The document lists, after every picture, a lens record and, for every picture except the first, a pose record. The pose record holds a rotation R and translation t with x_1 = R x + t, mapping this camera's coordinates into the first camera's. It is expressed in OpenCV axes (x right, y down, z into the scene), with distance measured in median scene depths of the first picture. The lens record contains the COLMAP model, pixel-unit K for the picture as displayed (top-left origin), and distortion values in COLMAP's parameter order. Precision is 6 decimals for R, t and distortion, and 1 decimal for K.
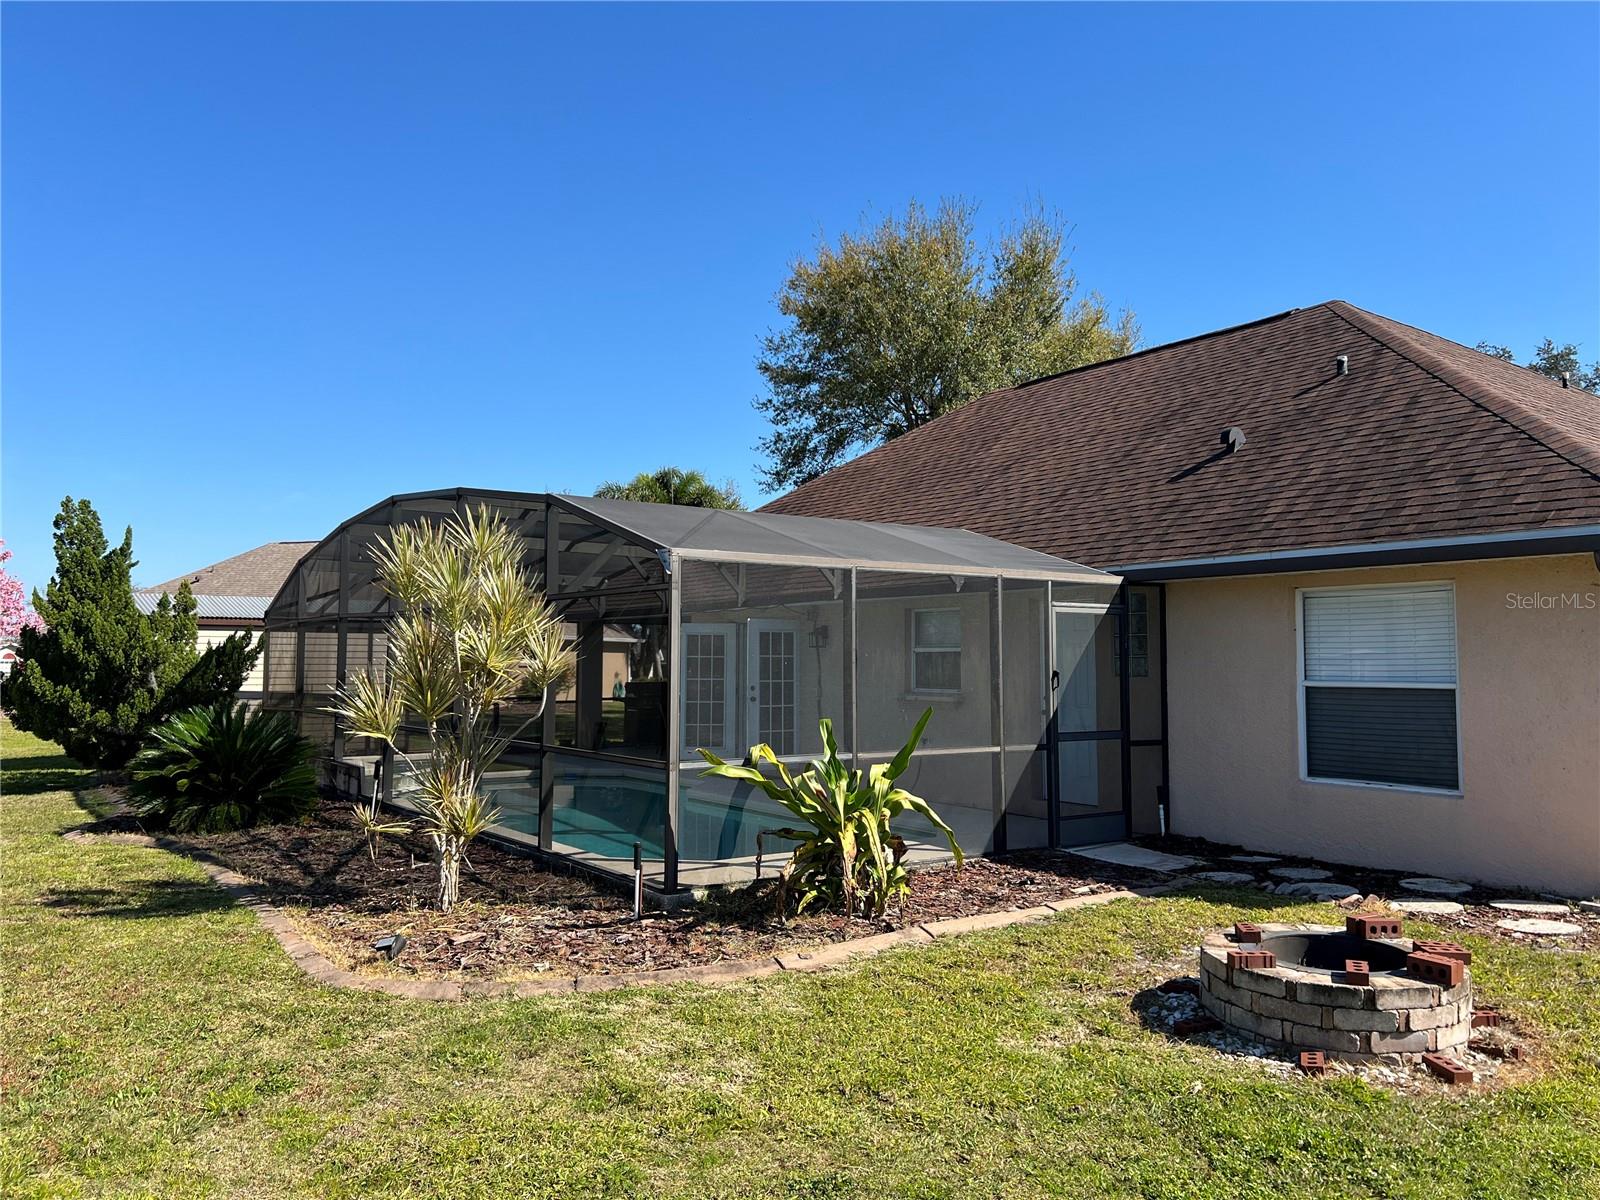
lens RADIAL K [[1214.9, 0, 802.3], [0, 1214.9, 593.2], [0, 0, 1]] dist [0.052068, -0.056916]
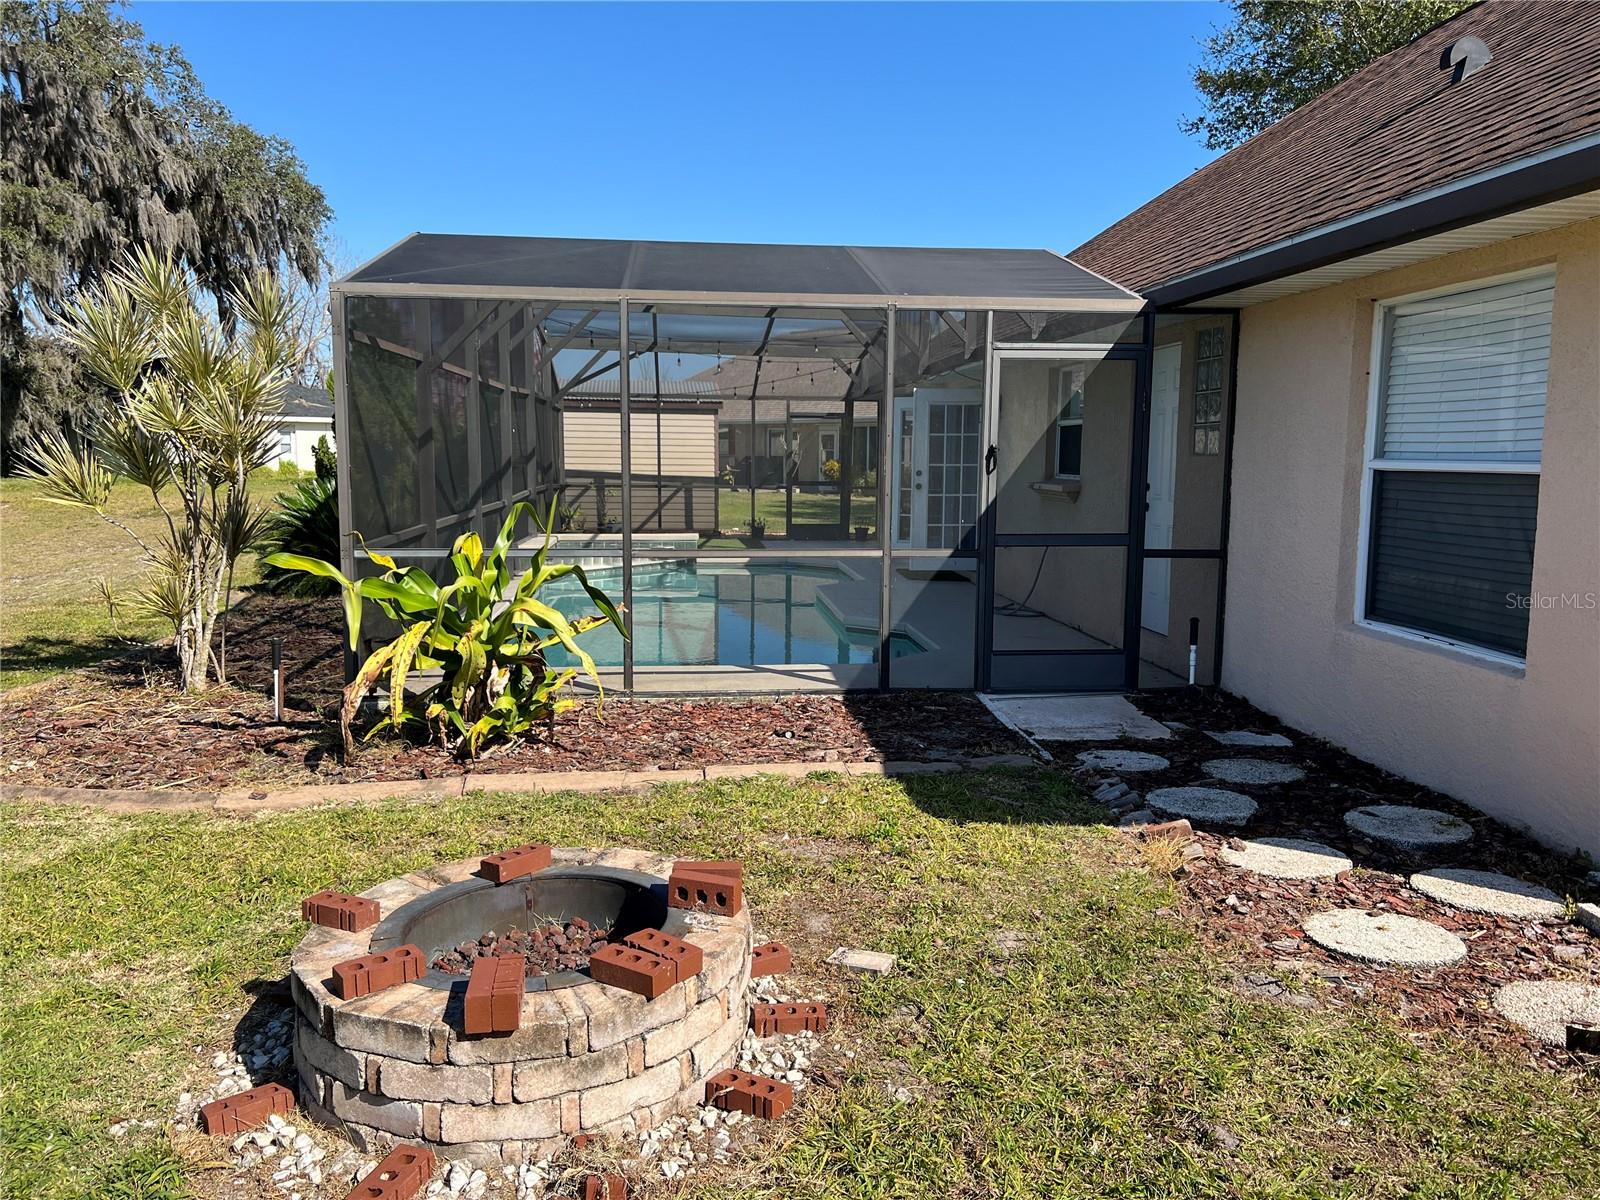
lens RADIAL K [[1214.9, 0, 800.8], [0, 1214.9, 632.1], [0, 0, 1]] dist [0.052068, -0.056916]
pose [[0.879723, 0.073838, -0.469719, 0.440528], [0.022238, 0.980399, 0.195766, 0.030060], [0.474966, -0.182665, 0.860837, 0.331347]]
